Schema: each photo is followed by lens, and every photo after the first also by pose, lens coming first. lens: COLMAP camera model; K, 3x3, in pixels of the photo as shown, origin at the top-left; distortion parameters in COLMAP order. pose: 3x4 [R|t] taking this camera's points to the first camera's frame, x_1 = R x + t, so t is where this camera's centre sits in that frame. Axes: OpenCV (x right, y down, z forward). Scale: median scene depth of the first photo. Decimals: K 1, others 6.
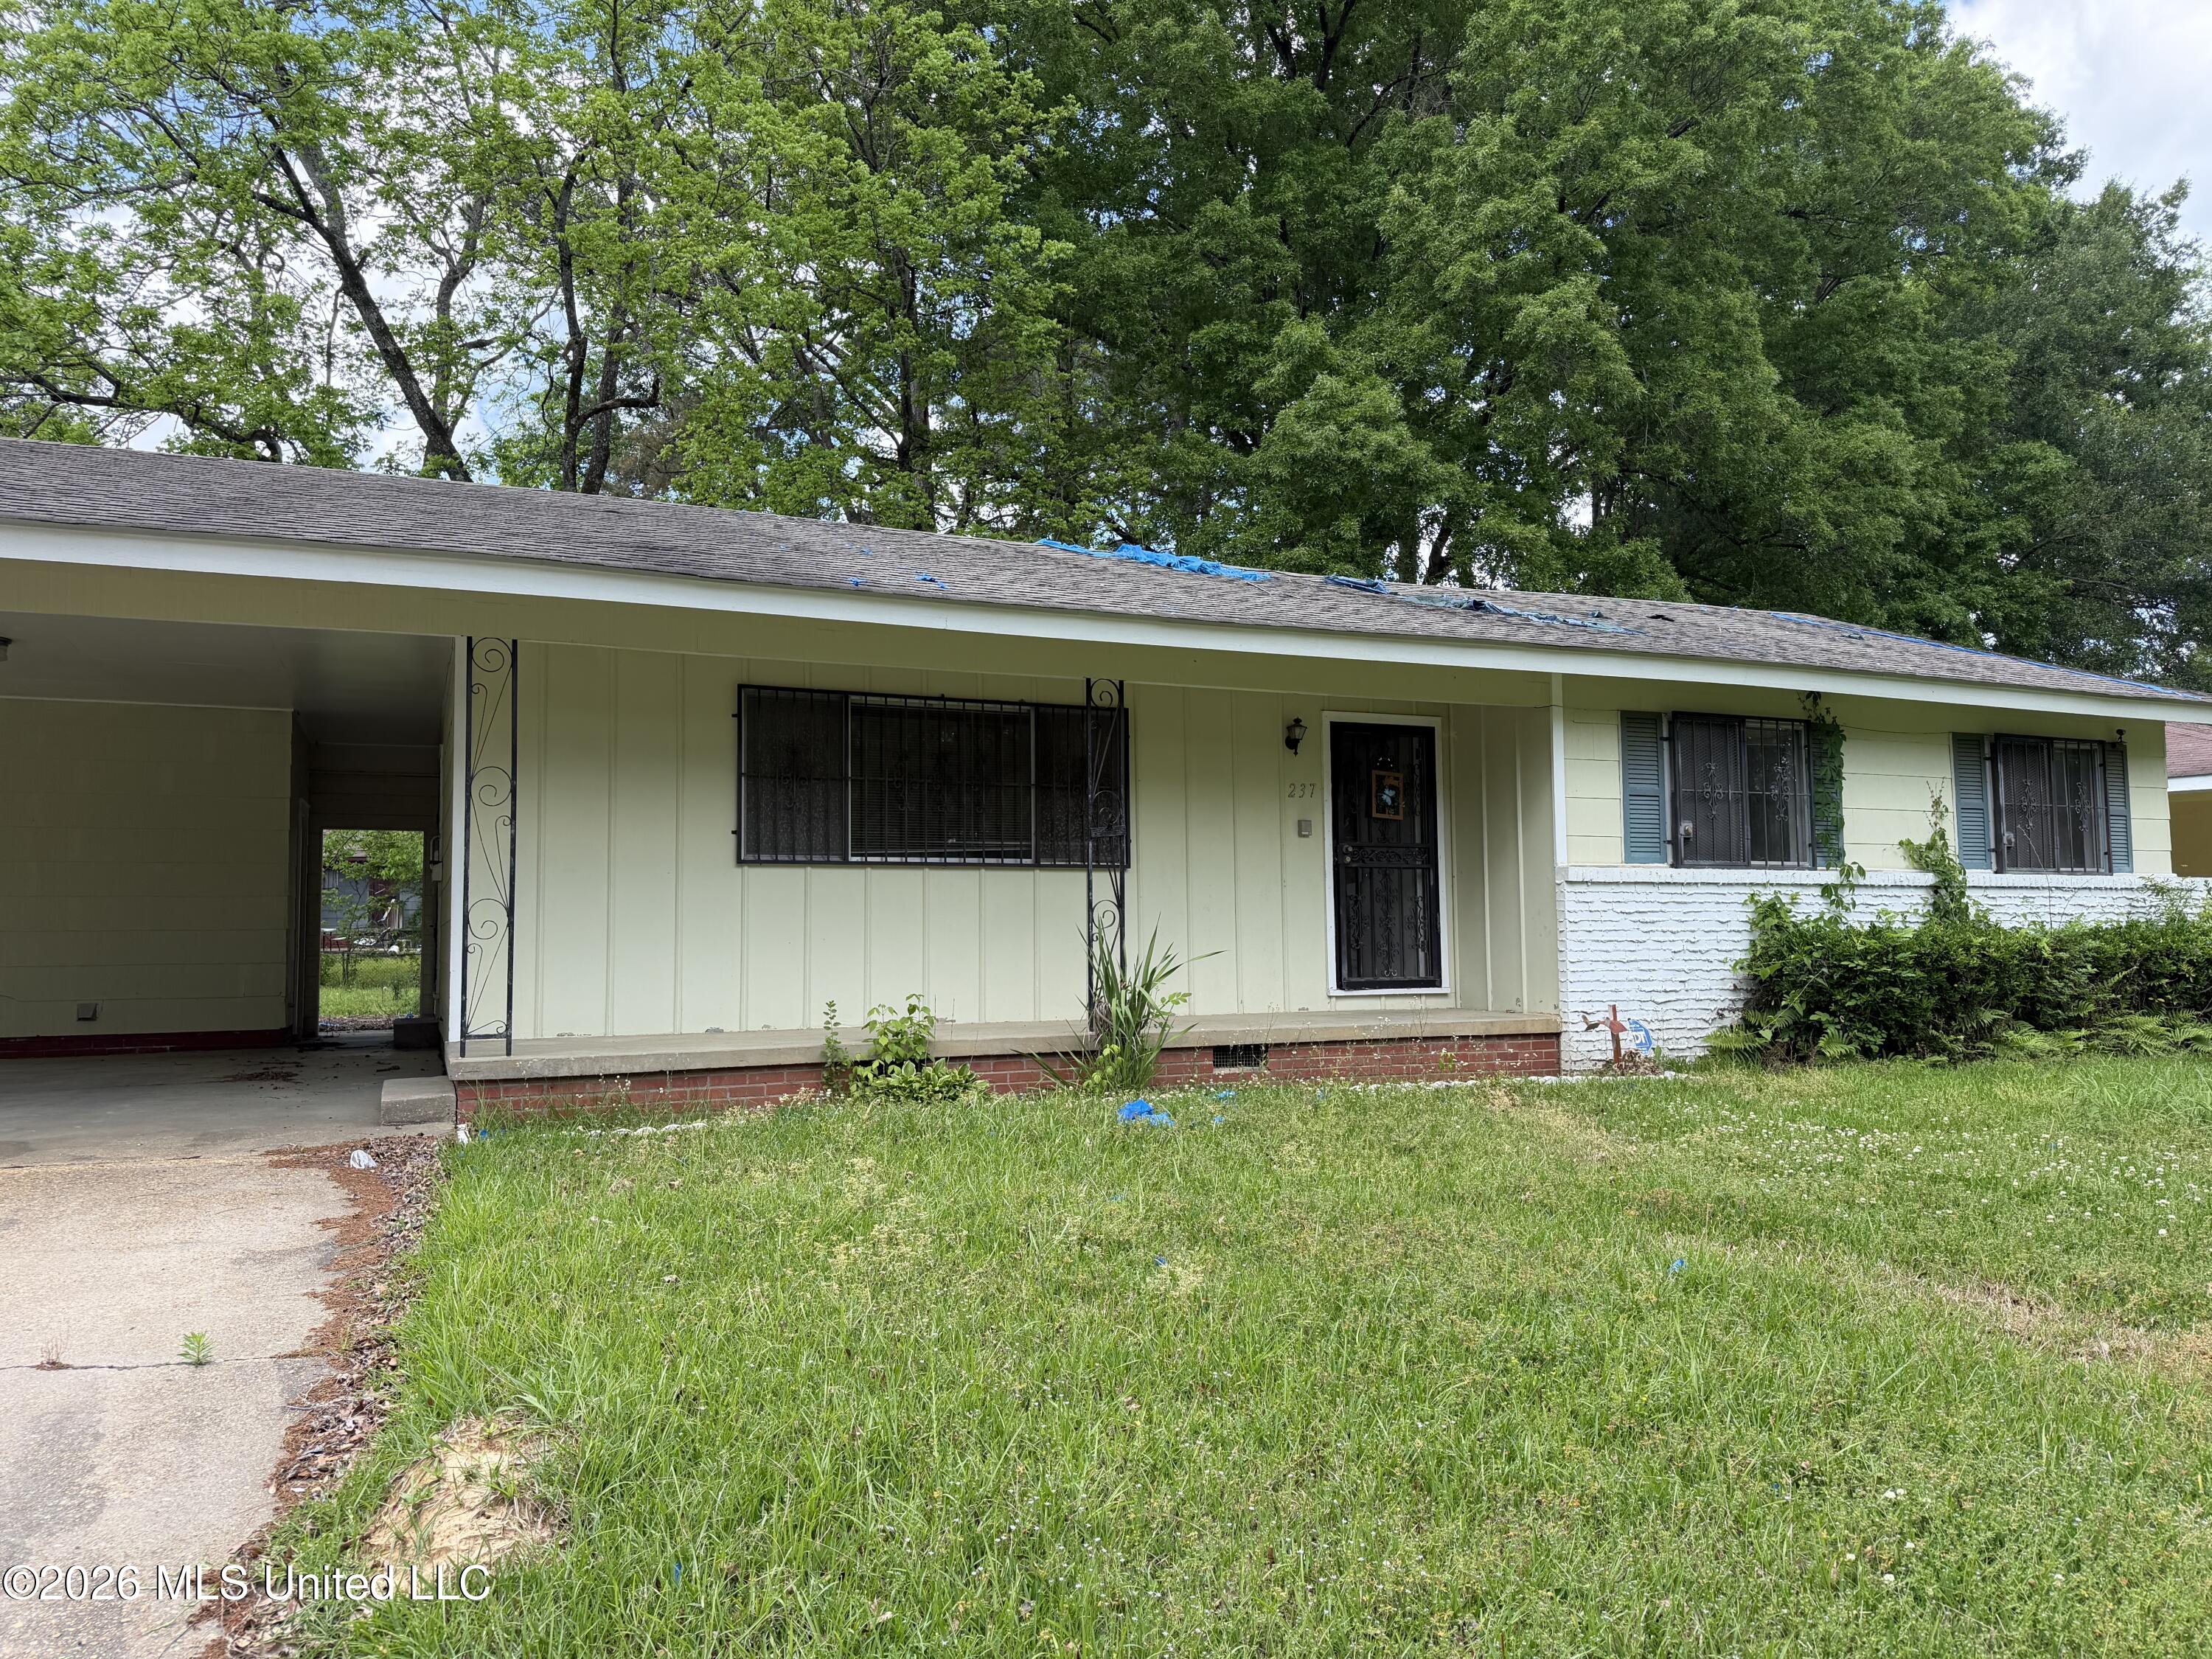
lens RADIAL K [[1555.9, 0, 1106.0], [0, 1555.9, 829.5], [0, 0, 1]] dist [0.047126, -0.055664]
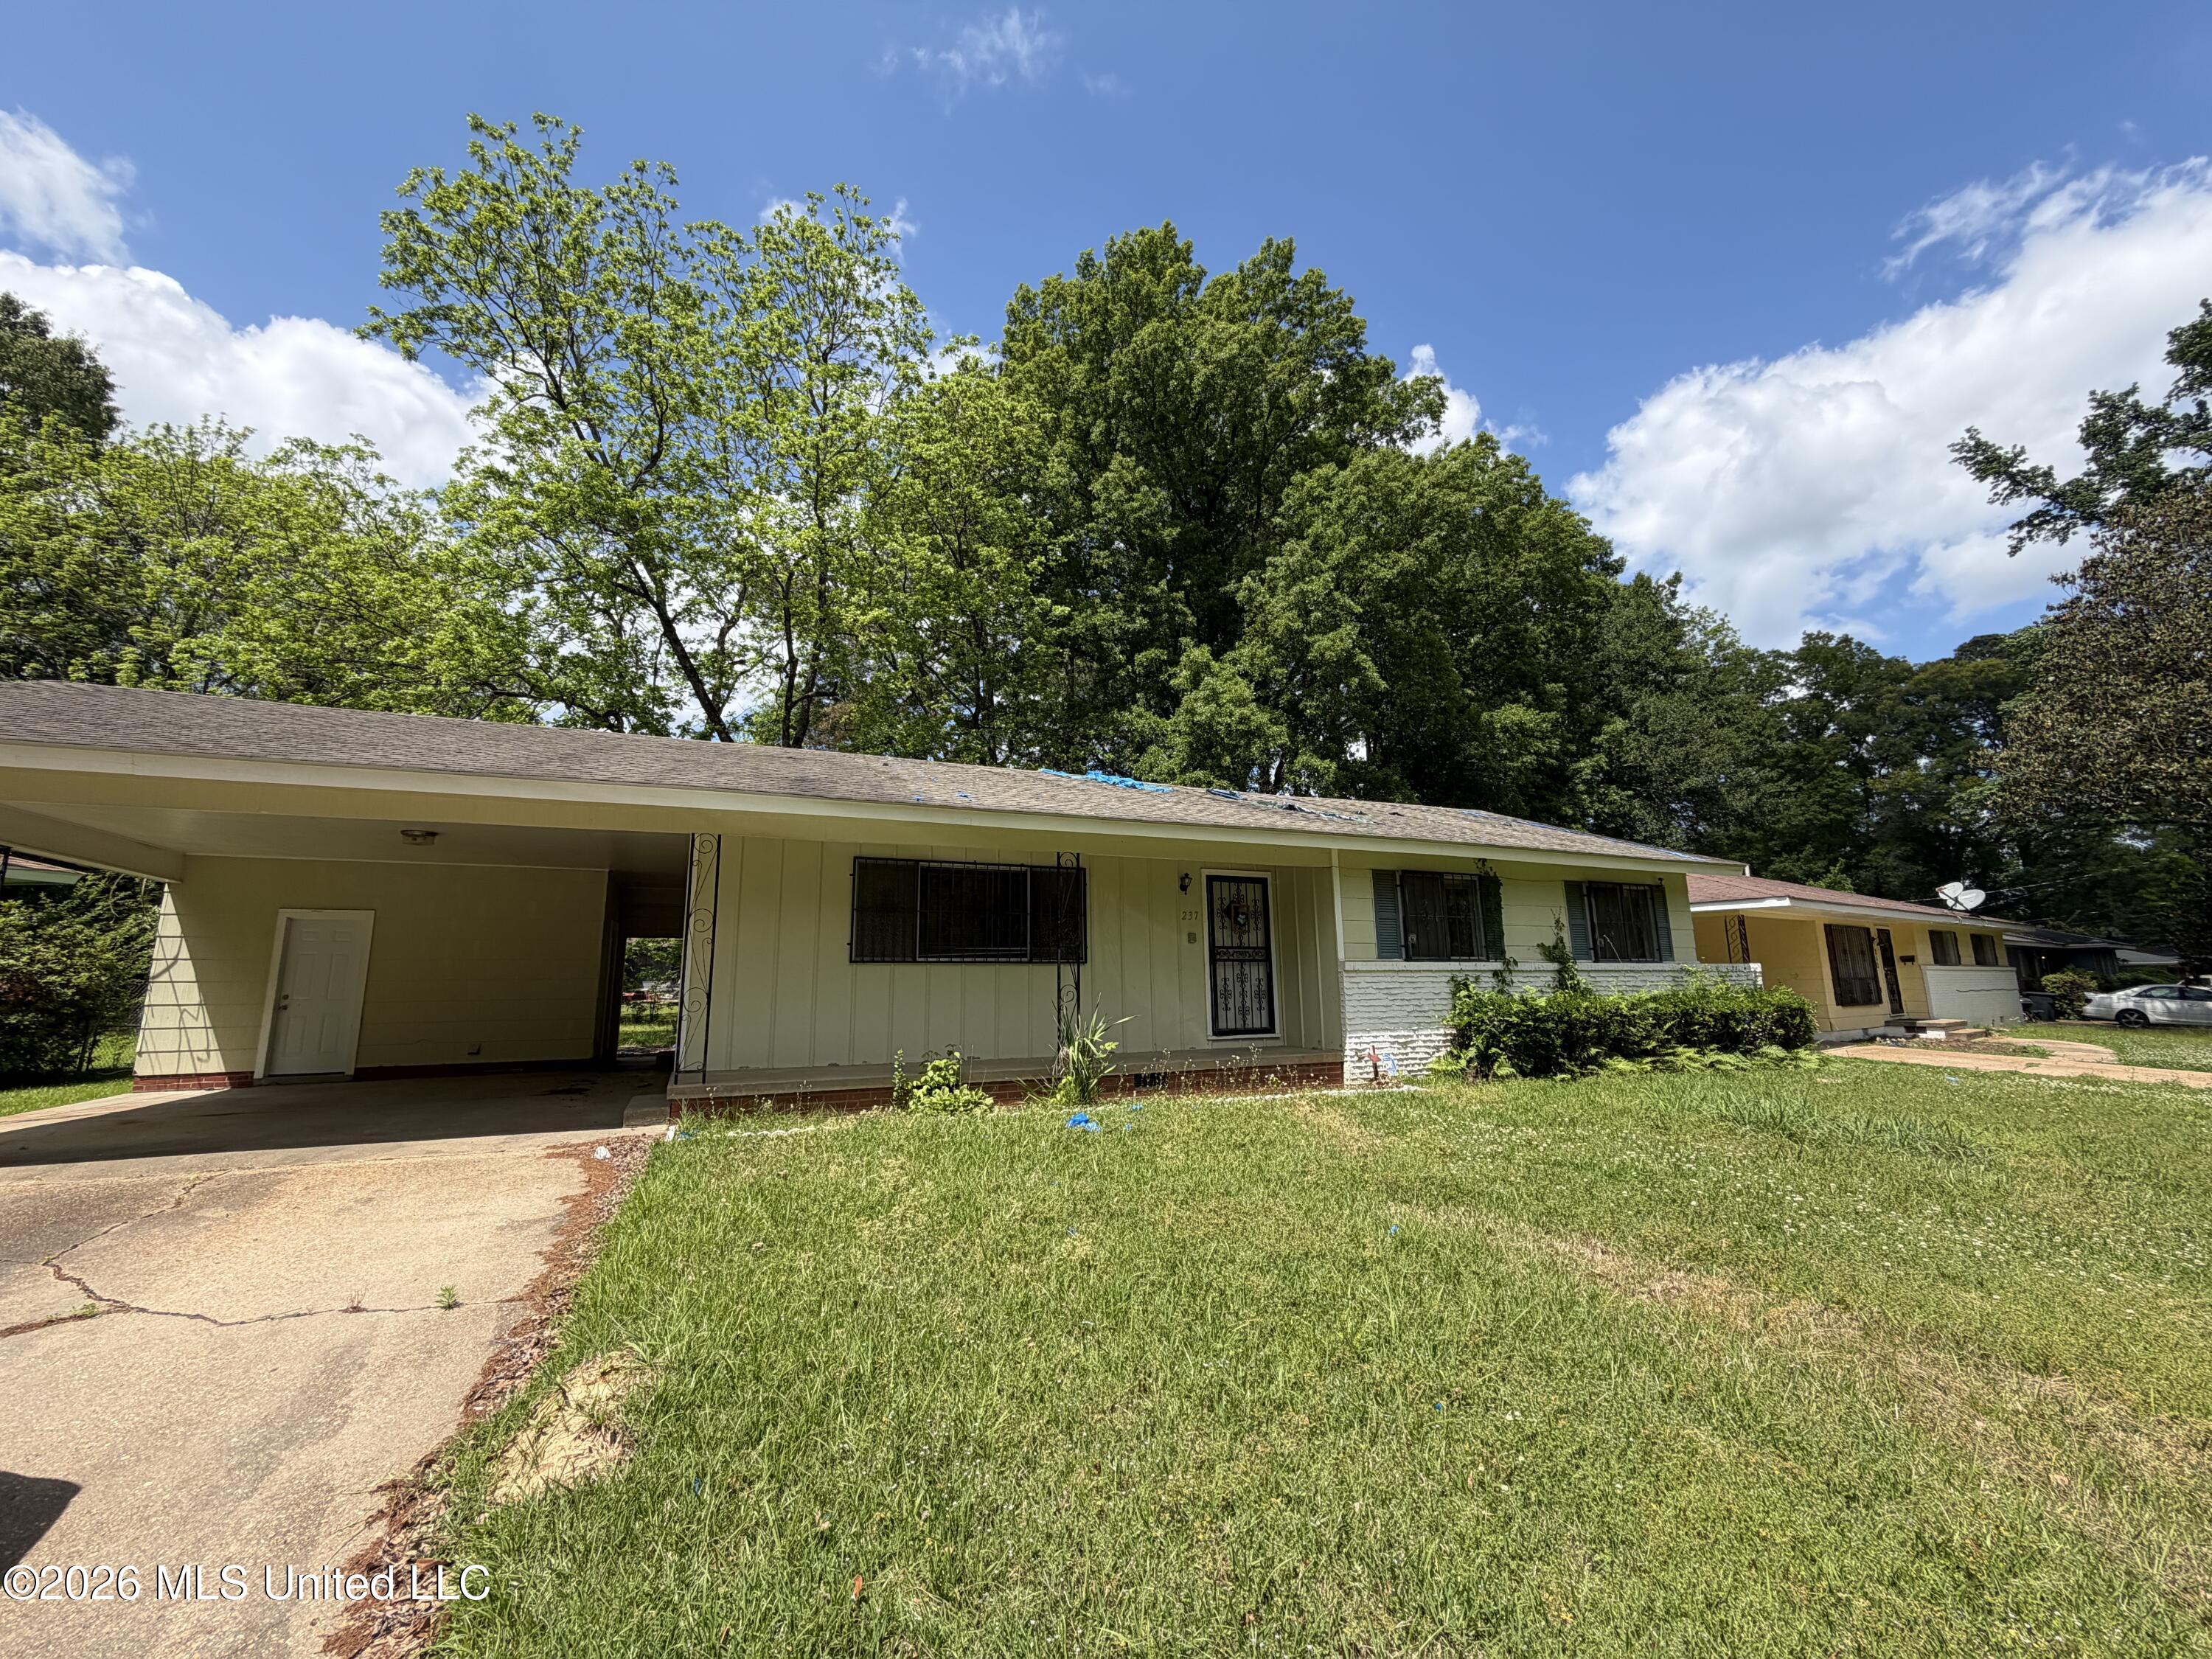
lens RADIAL K [[889.8, 0, 1097.4], [0, 889.8, 824.0], [0, 0, 1]] dist [0.000321, -0.000029]
pose [[0.999993, -0.002571, 0.002838, 0.013399], [0.002887, 0.993033, -0.117802, -0.006348], [-0.002515, 0.117810, 0.993033, 0.010338]]
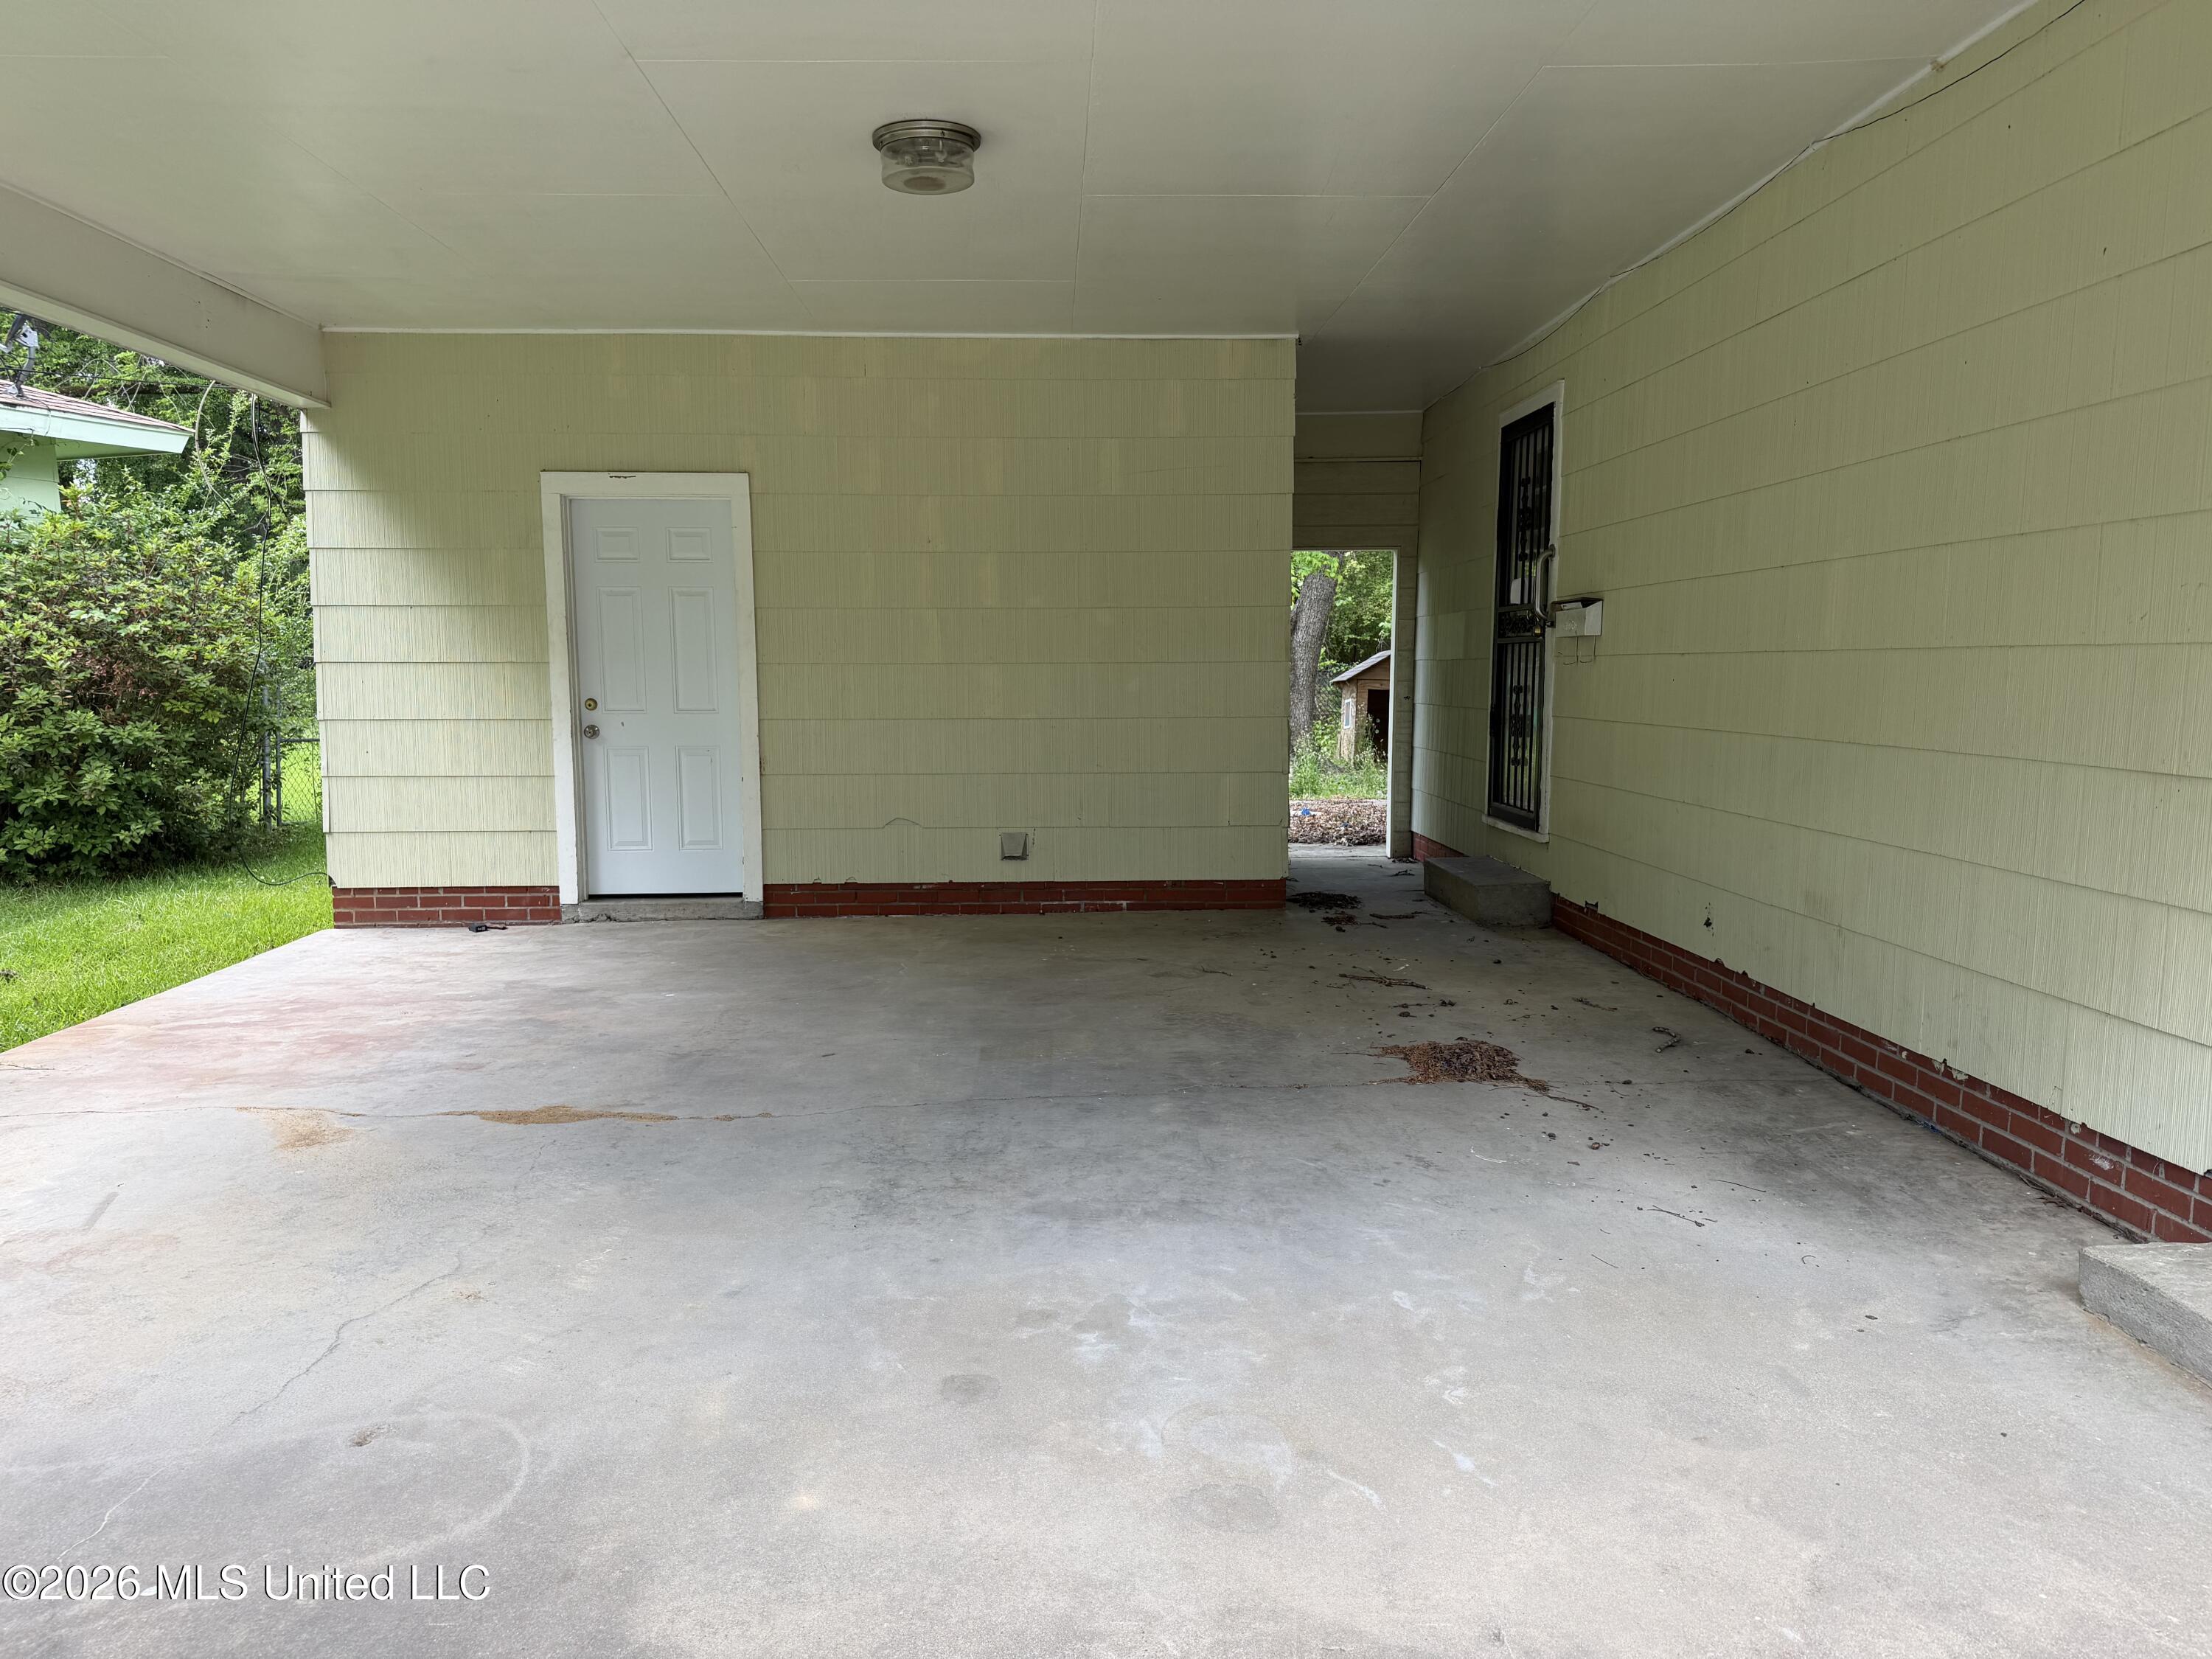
lens RADIAL K [[1555.9, 0, 1106.0], [0, 1555.9, 829.5], [0, 0, 1]] dist [0.047126, -0.055664]
pose [[0.929240, 0.044432, -0.366795, -0.240900], [0.019678, 0.985382, 0.169217, 0.002377], [0.368952, -0.164461, 0.914782, 0.275956]]
